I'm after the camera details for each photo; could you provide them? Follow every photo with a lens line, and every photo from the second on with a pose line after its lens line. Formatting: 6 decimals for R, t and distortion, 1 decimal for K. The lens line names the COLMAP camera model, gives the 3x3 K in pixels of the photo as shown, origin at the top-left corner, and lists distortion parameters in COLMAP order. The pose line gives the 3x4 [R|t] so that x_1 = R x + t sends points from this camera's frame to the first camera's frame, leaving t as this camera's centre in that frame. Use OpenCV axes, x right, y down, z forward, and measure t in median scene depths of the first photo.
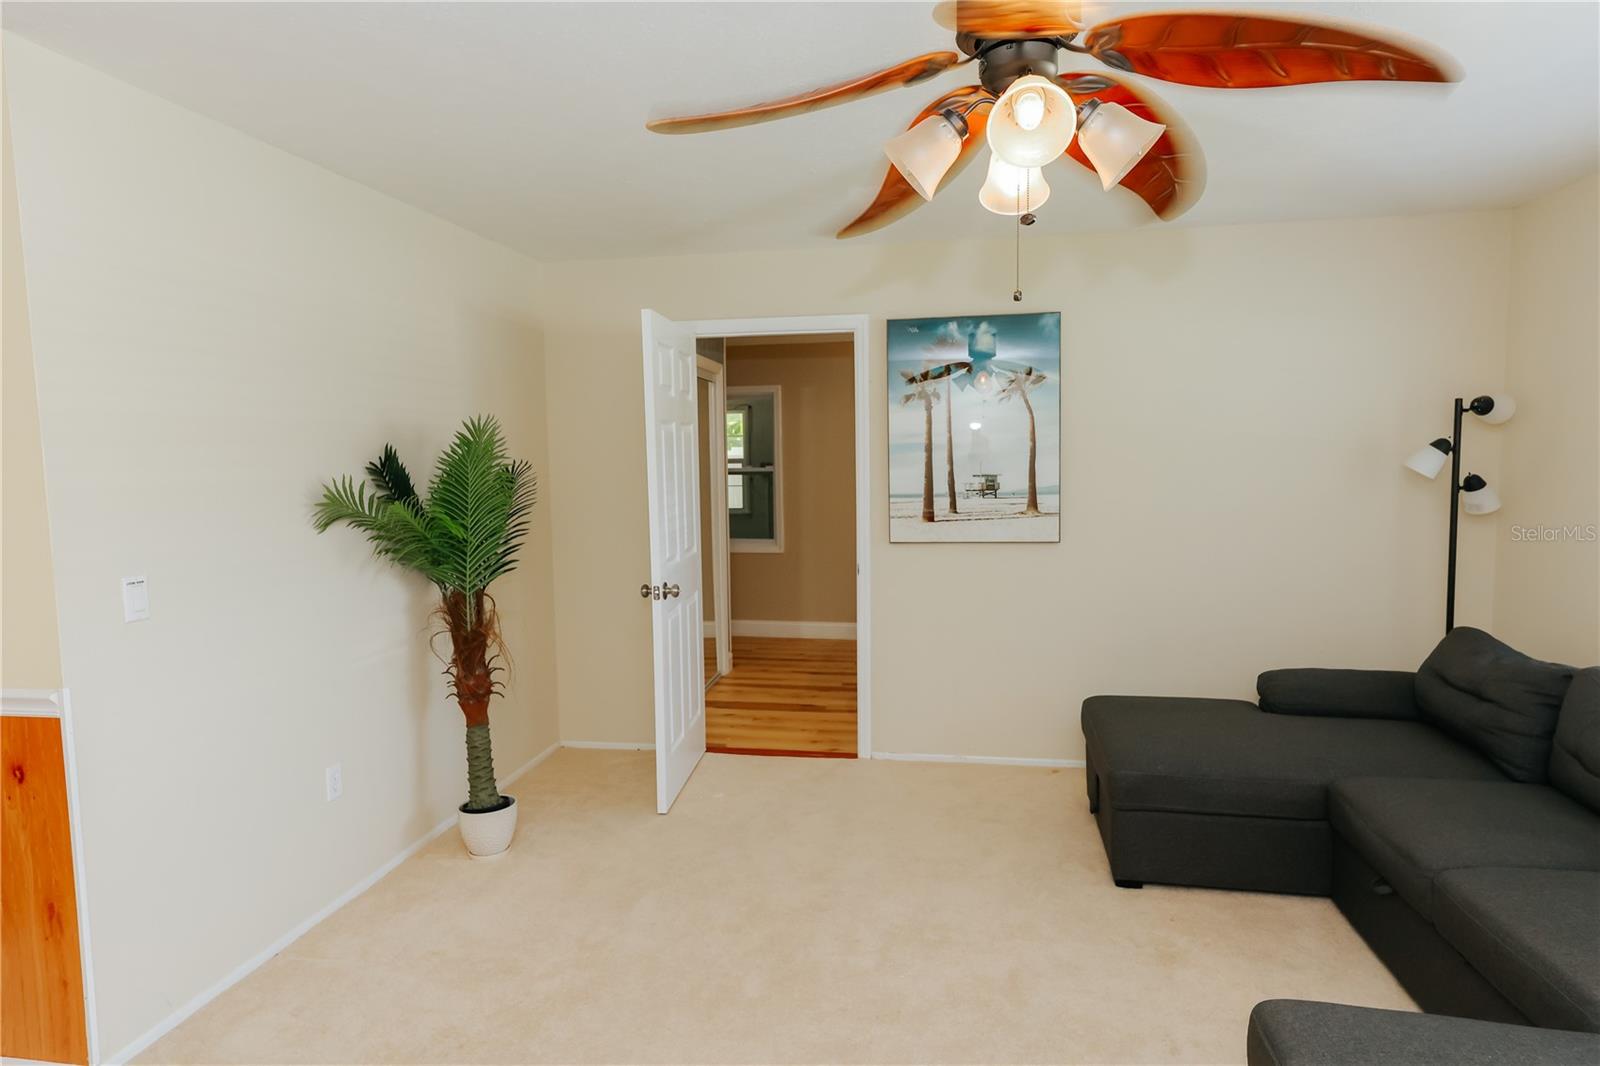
lens RADIAL K [[922.6, 0, 800.0], [0, 922.6, 533.0], [0, 0, 1]] dist [-0.000205, 0.000417]
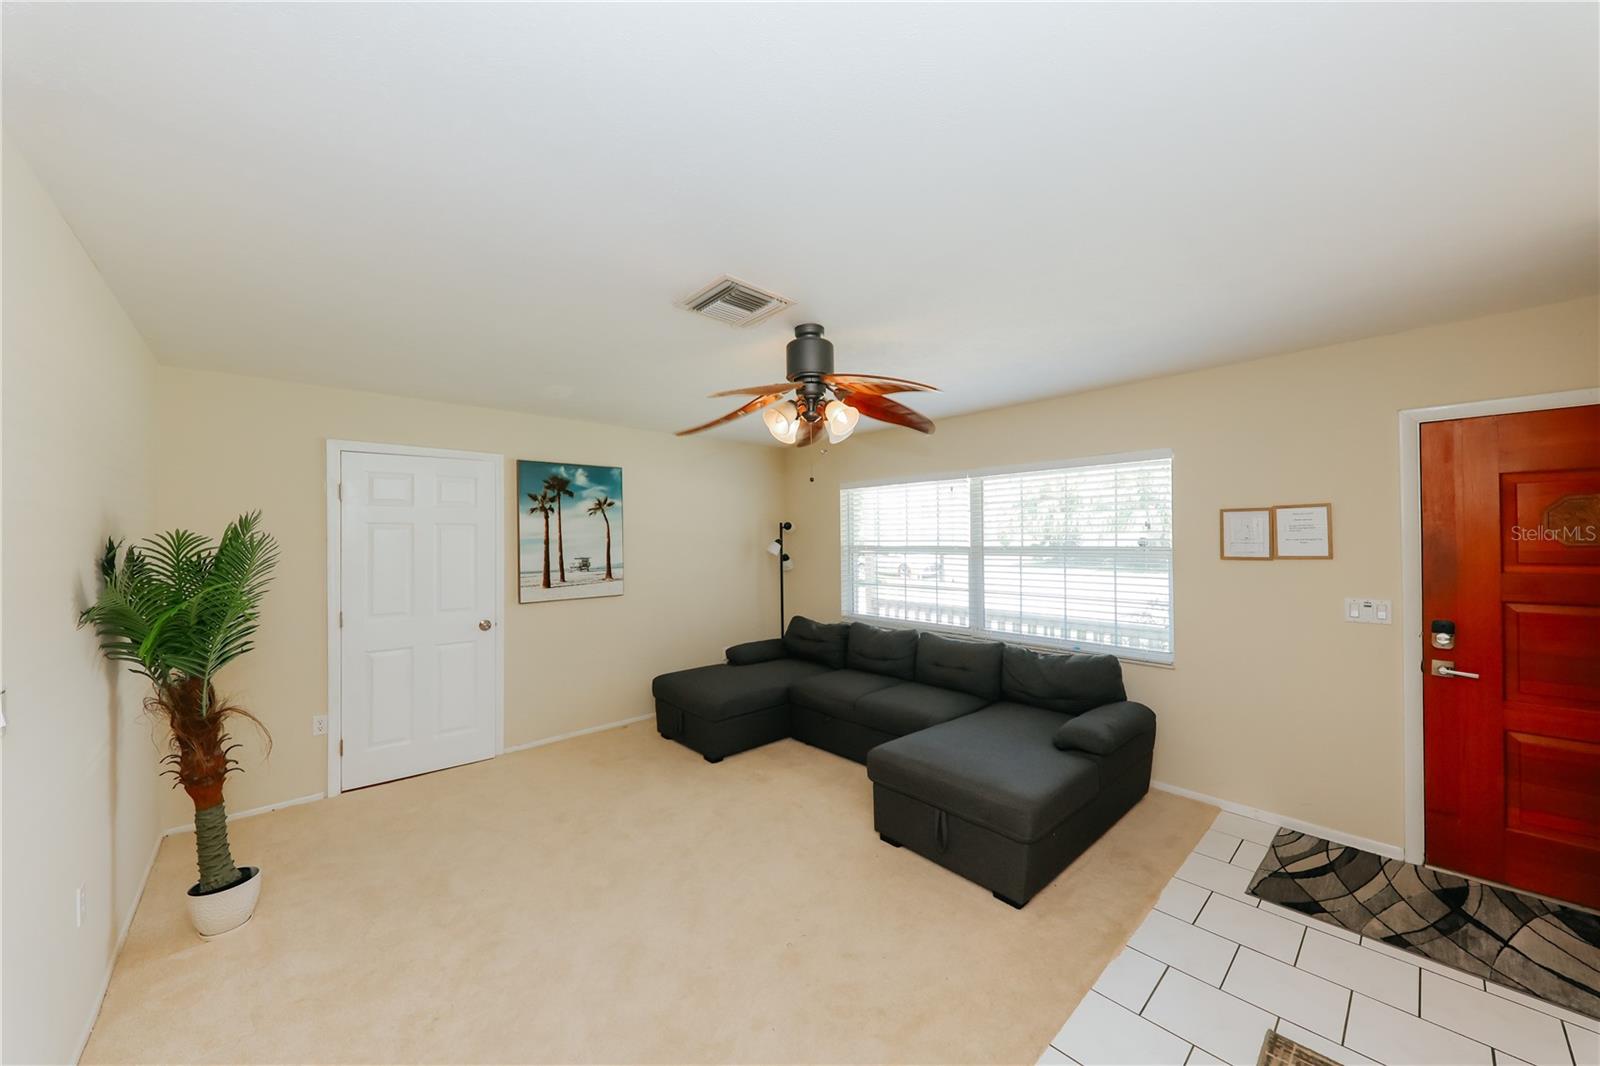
lens RADIAL K [[575.6, 0, 823.0], [0, 575.6, 528.8], [0, 0, 1]] dist [0.002049, 0.000051]
pose [[0.590642, 0.022752, 0.806613, -0.423074], [0.069581, 0.994443, -0.079000, -0.002463], [-0.803928, 0.102786, 0.585777, 0.027835]]
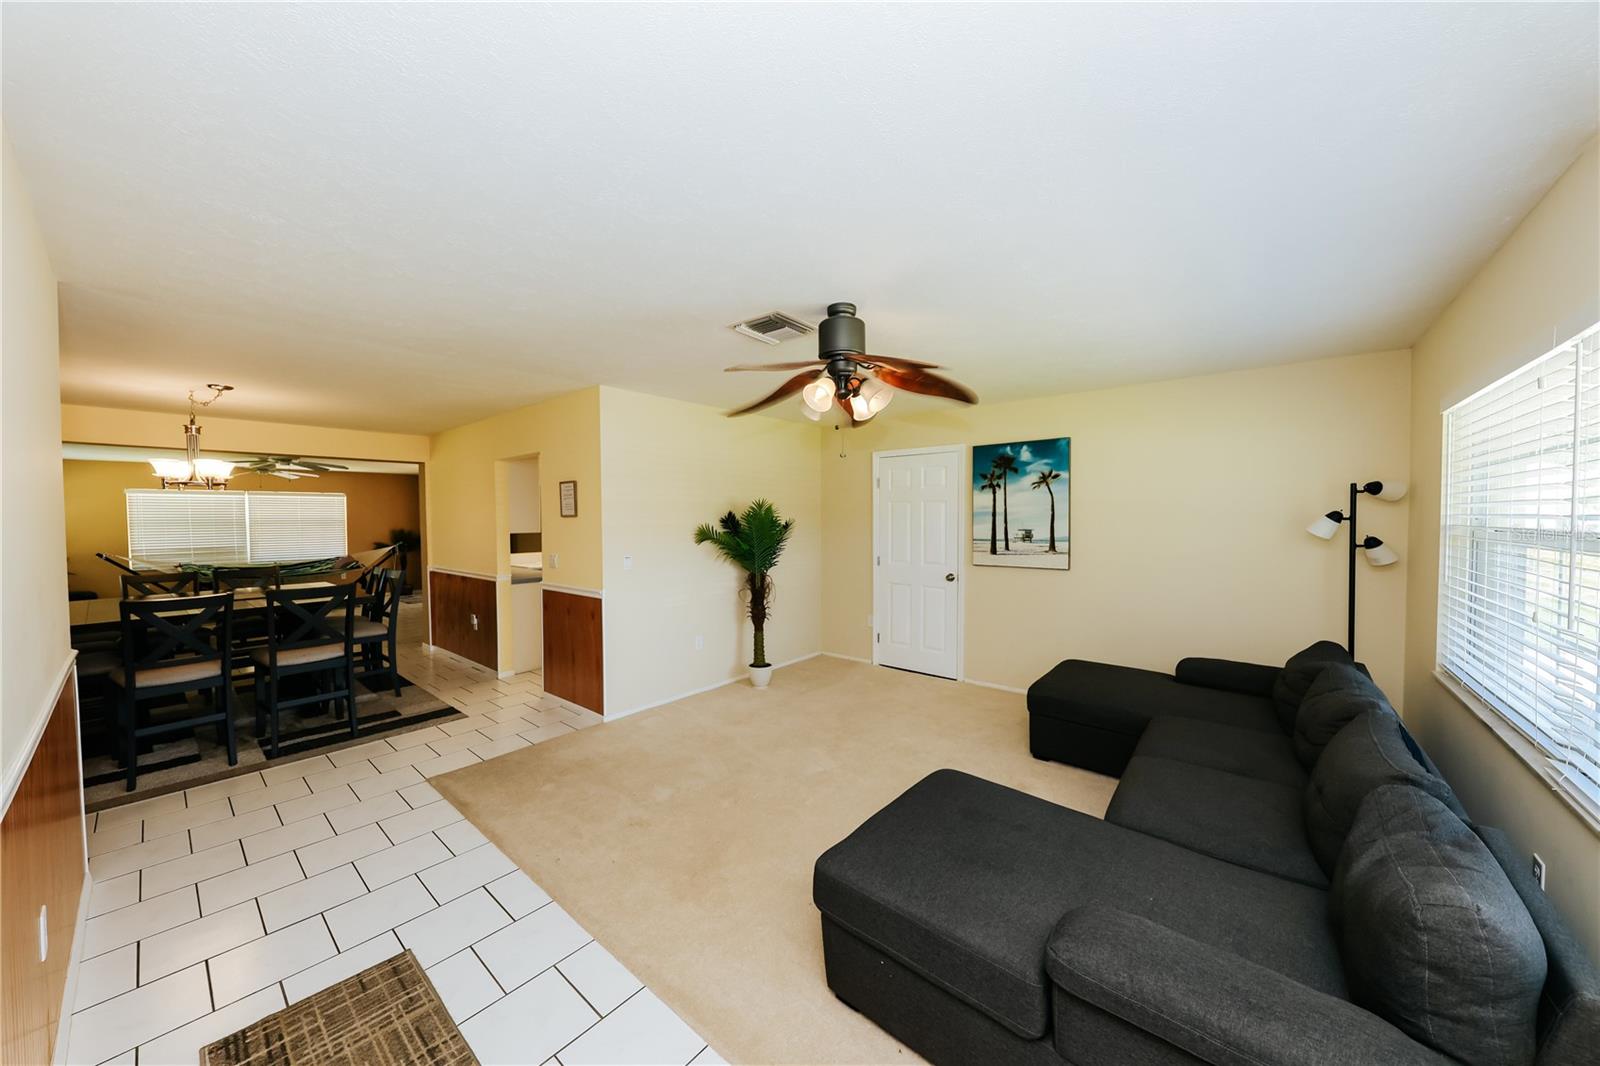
lens RADIAL K [[548.1, 0, 798.9], [0, 548.1, 528.8], [0, 0, 1]] dist [0.011119, -0.007096]
pose [[0.866907, 0.022931, -0.497942, 0.382536], [-0.054099, 0.997369, -0.048254, 0.011750], [0.495526, 0.068769, 0.865867, -0.153249]]
